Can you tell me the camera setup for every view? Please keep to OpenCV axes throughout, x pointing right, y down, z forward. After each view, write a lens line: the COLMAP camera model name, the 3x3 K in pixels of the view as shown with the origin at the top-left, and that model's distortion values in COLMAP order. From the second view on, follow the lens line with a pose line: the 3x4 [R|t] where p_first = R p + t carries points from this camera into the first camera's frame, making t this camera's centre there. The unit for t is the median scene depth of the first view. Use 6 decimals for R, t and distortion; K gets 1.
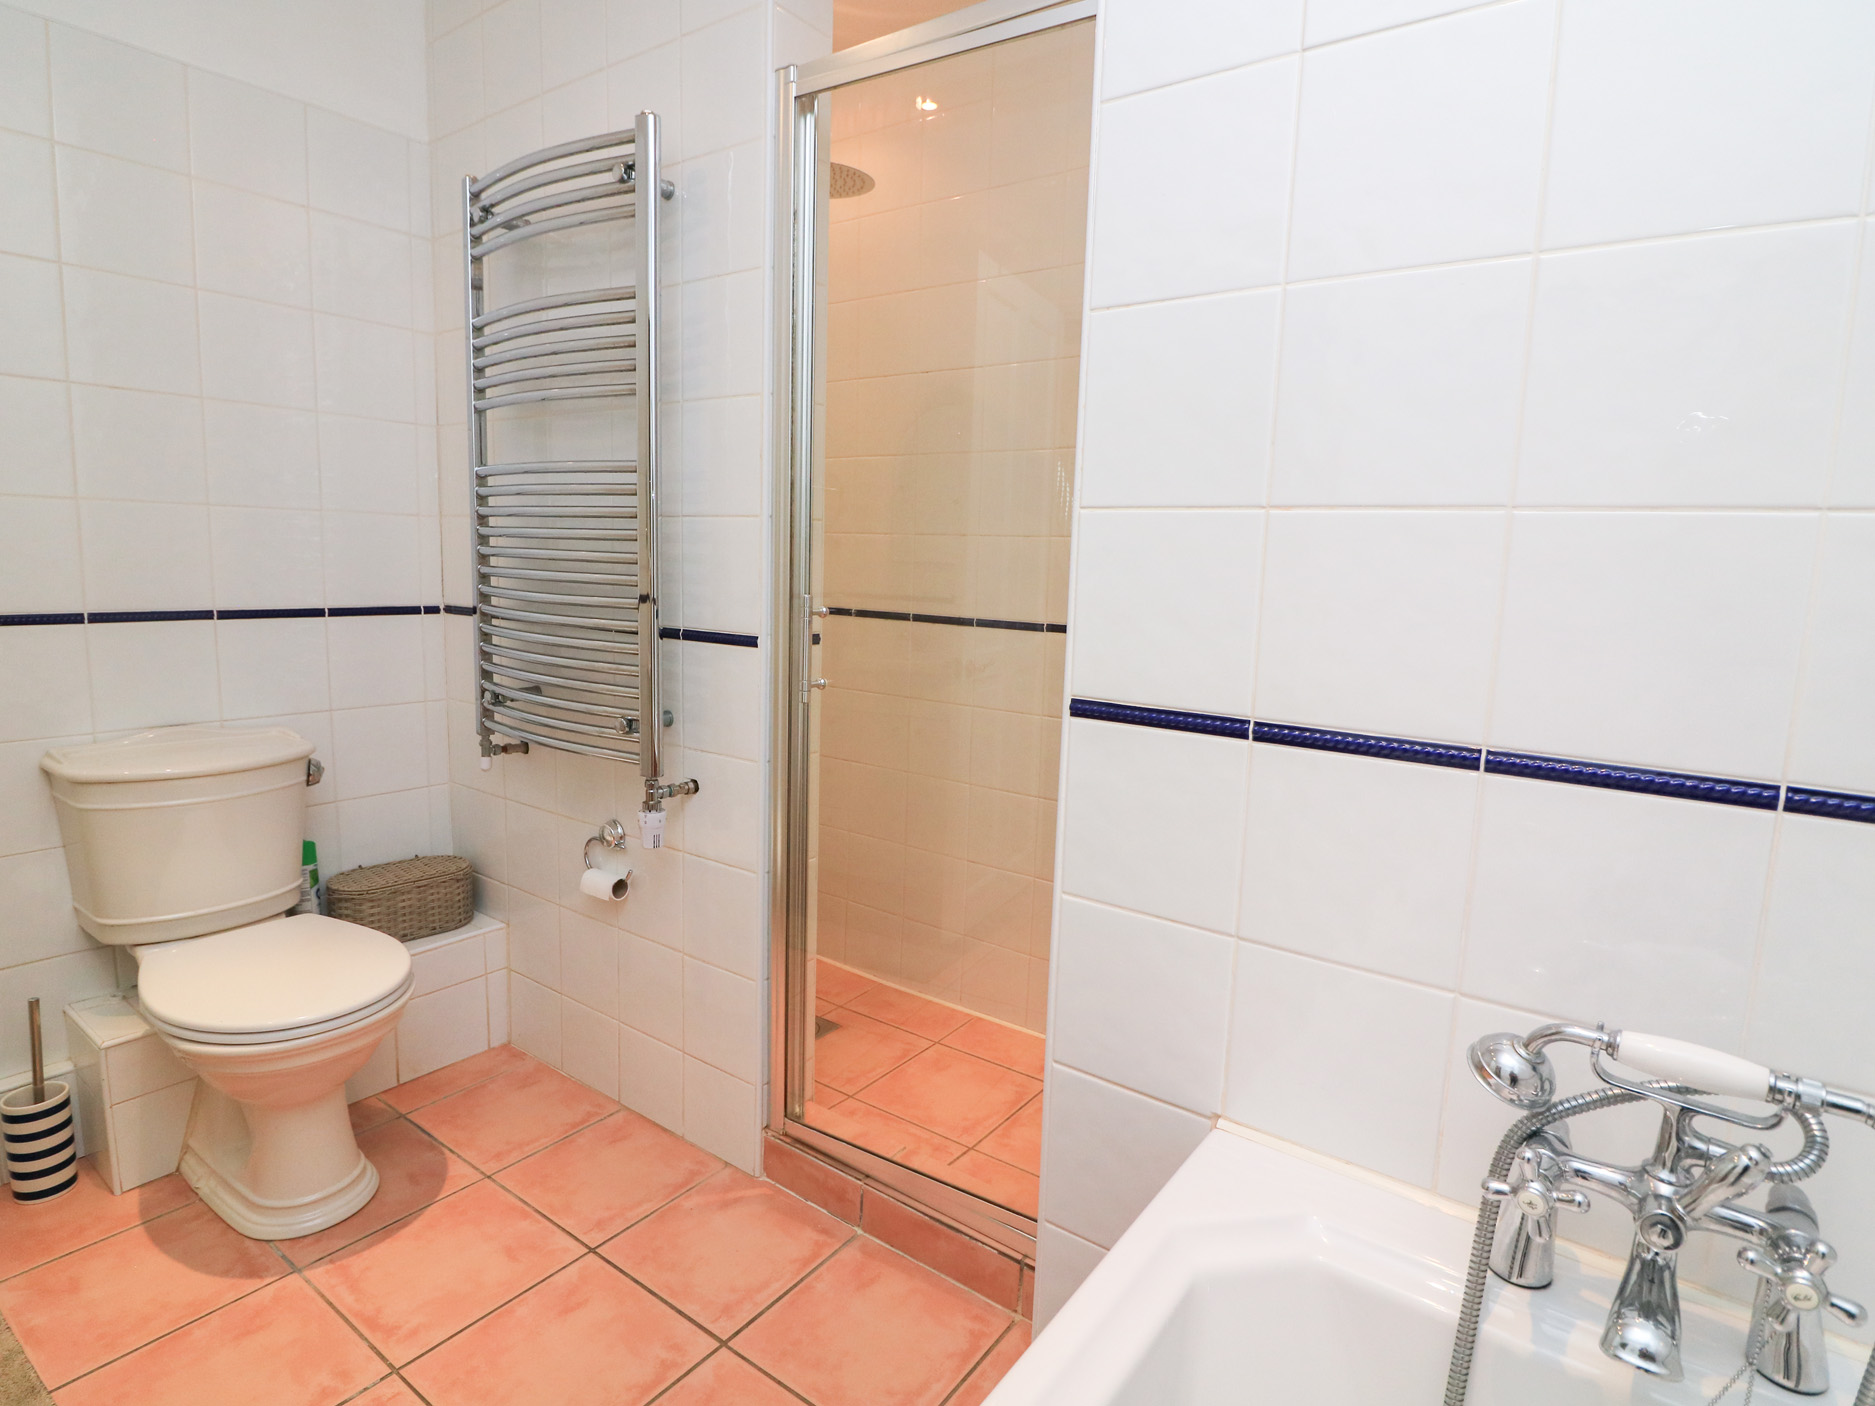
lens RADIAL K [[965.5, 0, 956.3], [0, 965.5, 693.0], [0, 0, 1]] dist [-0.002190, -0.013022]
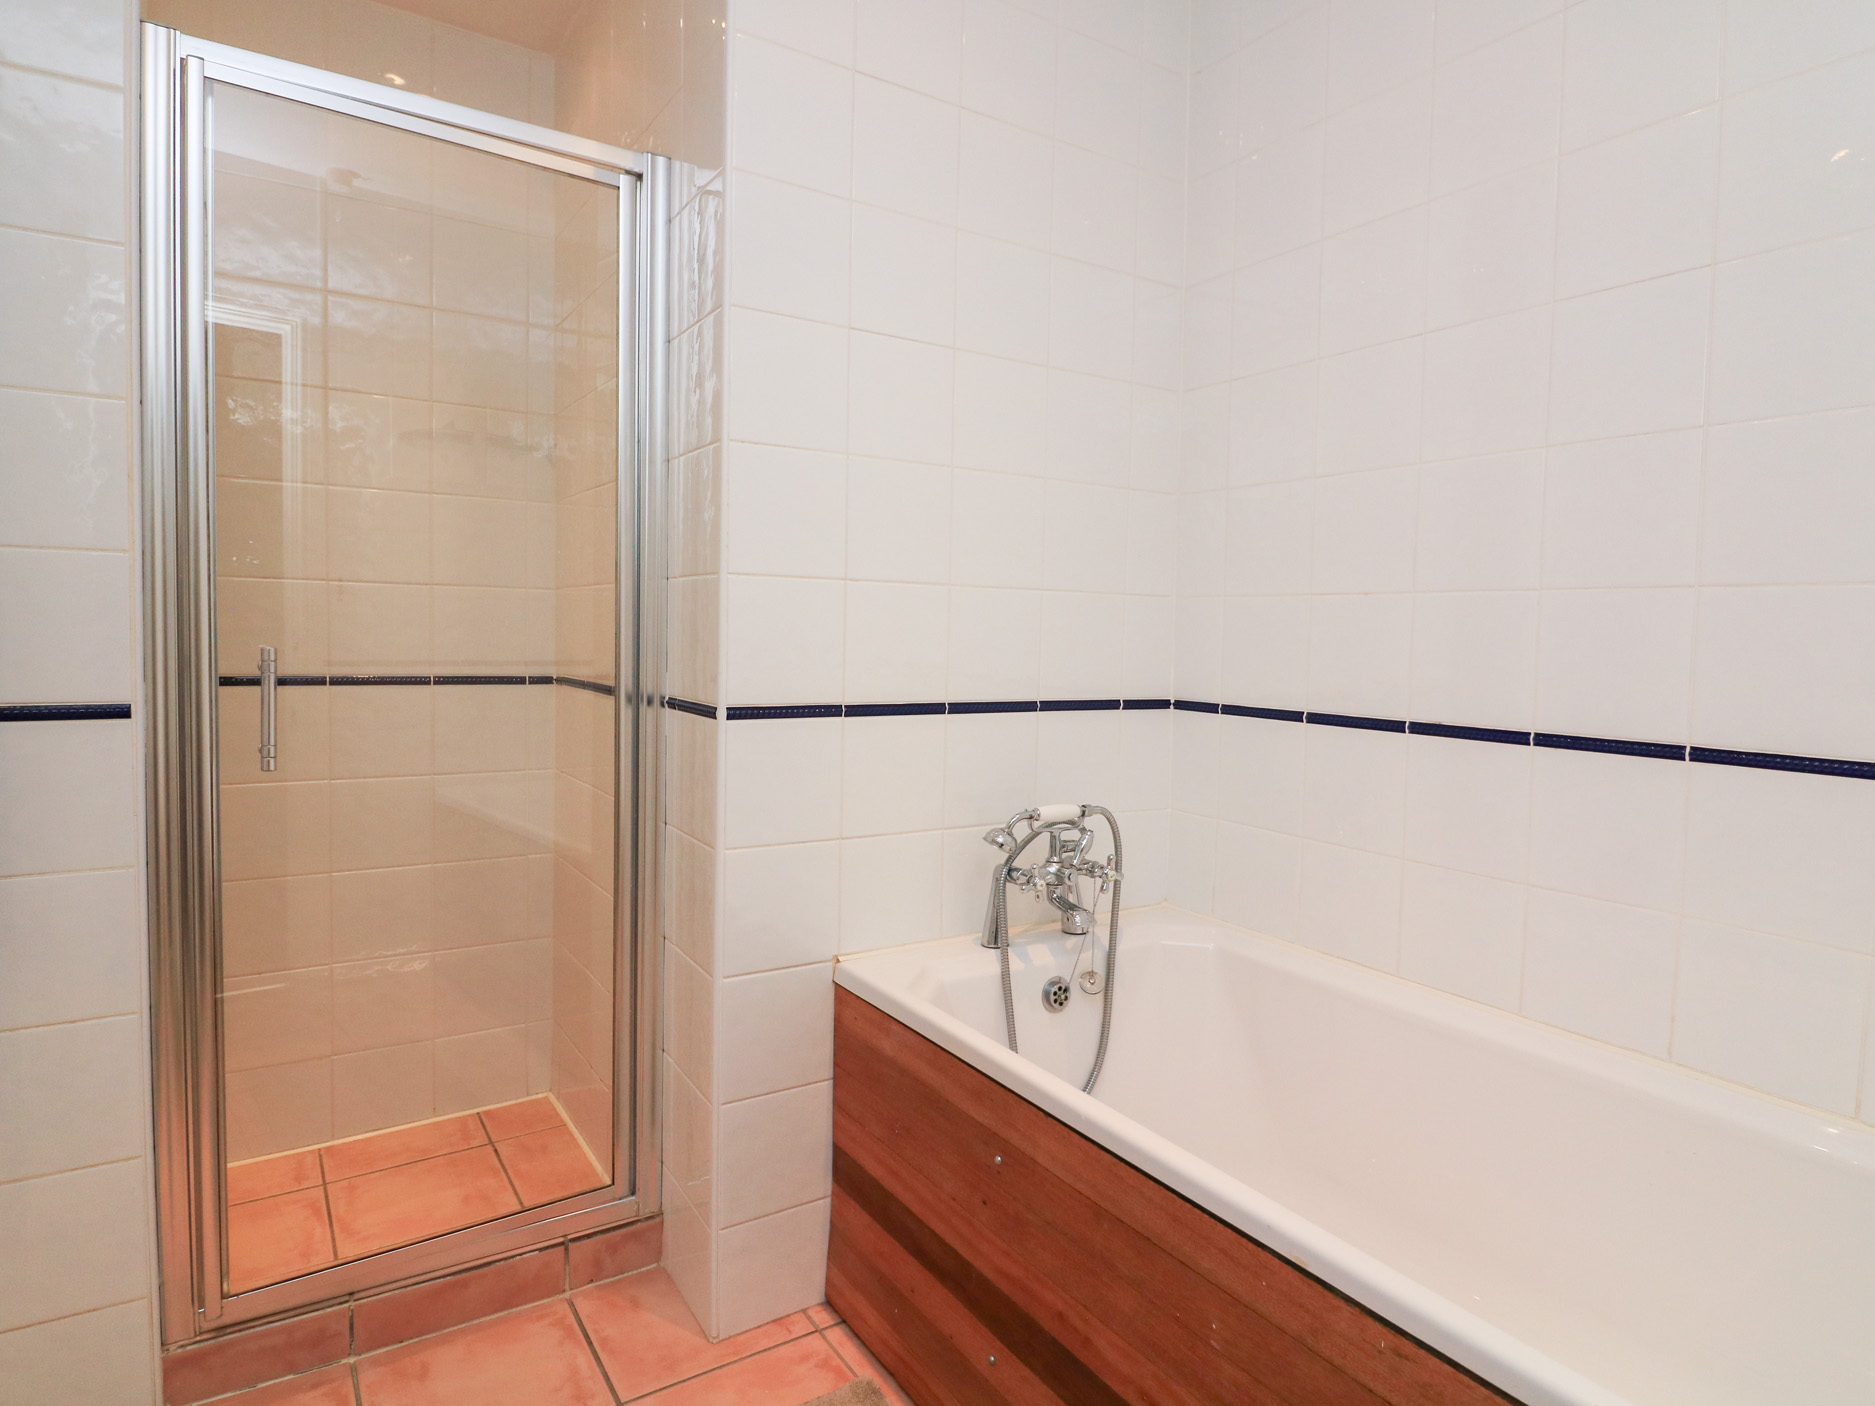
lens RADIAL K [[1040.8, 0, 960.2], [0, 1040.8, 695.1], [0, 0, 1]] dist [0.000513, -0.015100]
pose [[0.383943, -0.085203, 0.919417, -0.750535], [0.118206, 0.992076, 0.042574, -0.023620], [-0.915759, 0.092335, 0.390972, 0.062916]]
